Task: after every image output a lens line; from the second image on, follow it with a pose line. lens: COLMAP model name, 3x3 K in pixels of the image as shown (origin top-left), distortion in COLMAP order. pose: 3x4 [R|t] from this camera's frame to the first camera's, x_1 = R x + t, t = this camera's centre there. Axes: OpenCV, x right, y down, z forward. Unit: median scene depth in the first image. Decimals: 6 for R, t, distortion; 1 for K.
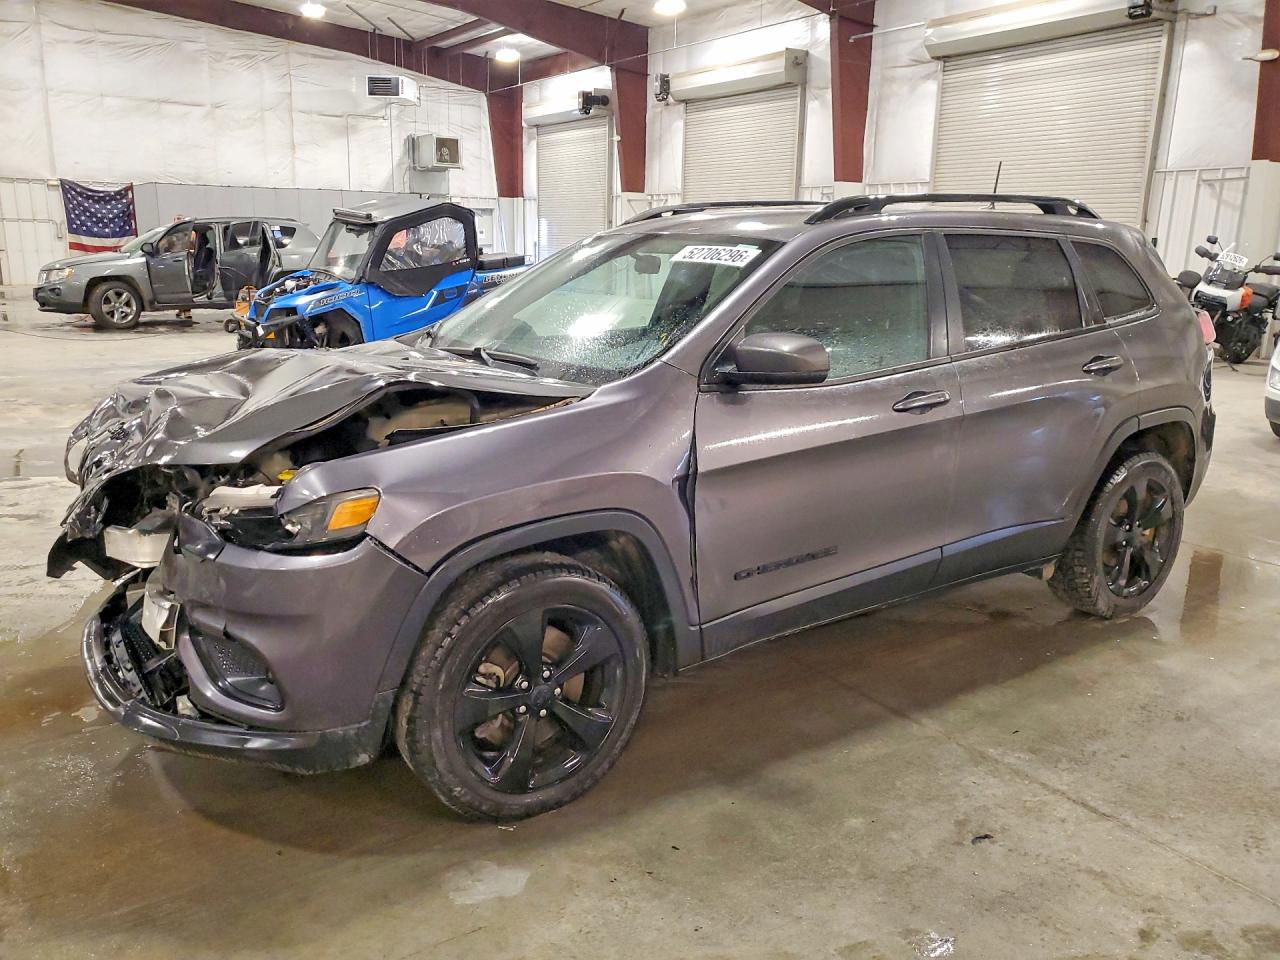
lens RADIAL K [[954.3, 0, 640.0], [0, 954.3, 480.0], [0, 0, 1]] dist [0.003029, 0.036758]
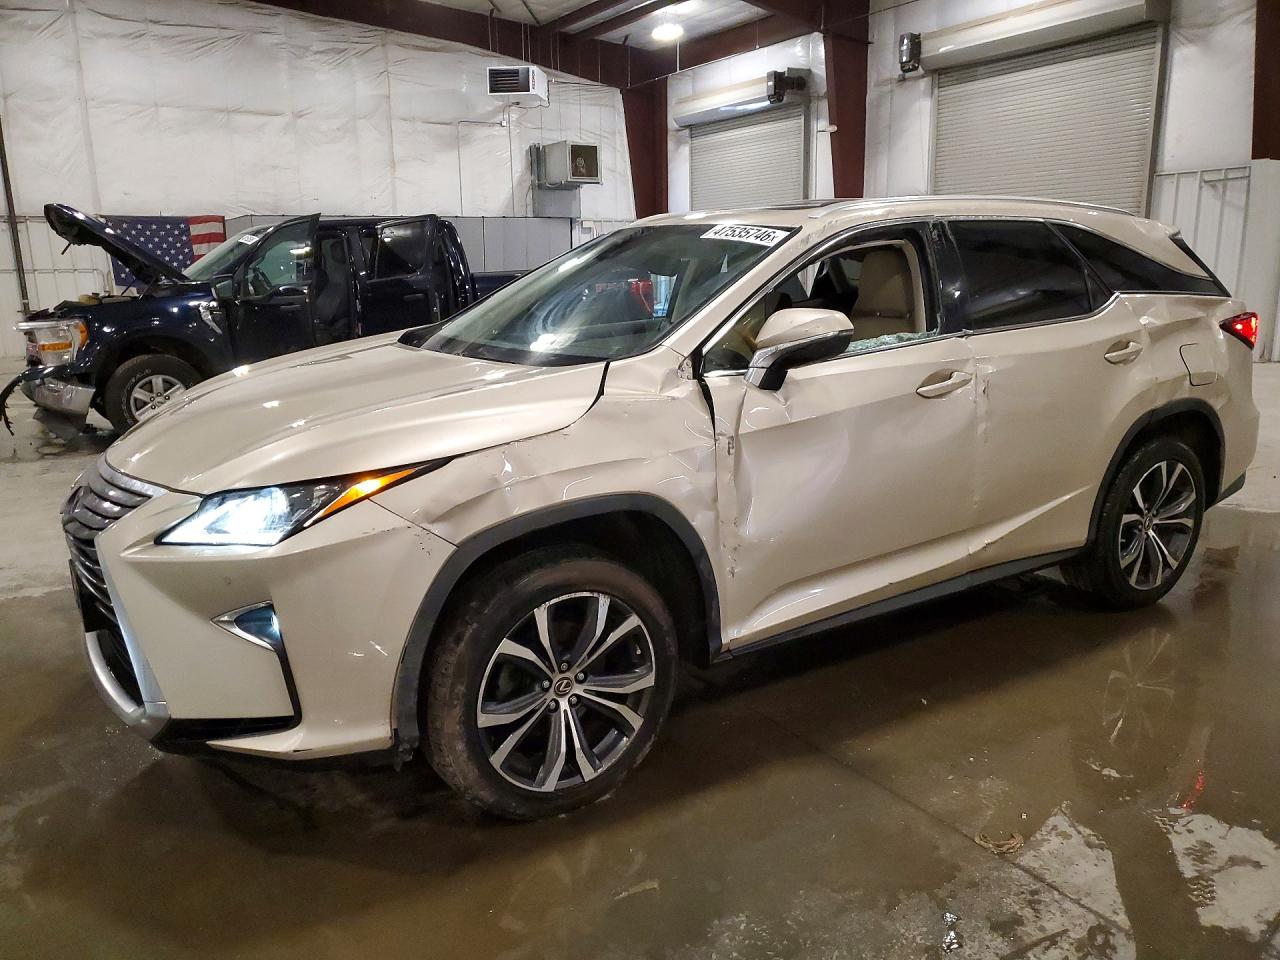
lens RADIAL K [[958.4, 0, 640.0], [0, 958.4, 480.0], [0, 0, 1]] dist [0.047237, 0.005649]
pose [[0.999048, -0.037608, -0.022092, -0.156238], [0.036974, 0.998912, -0.028409, -0.060054], [0.023136, 0.027565, 0.999352, 0.223300]]
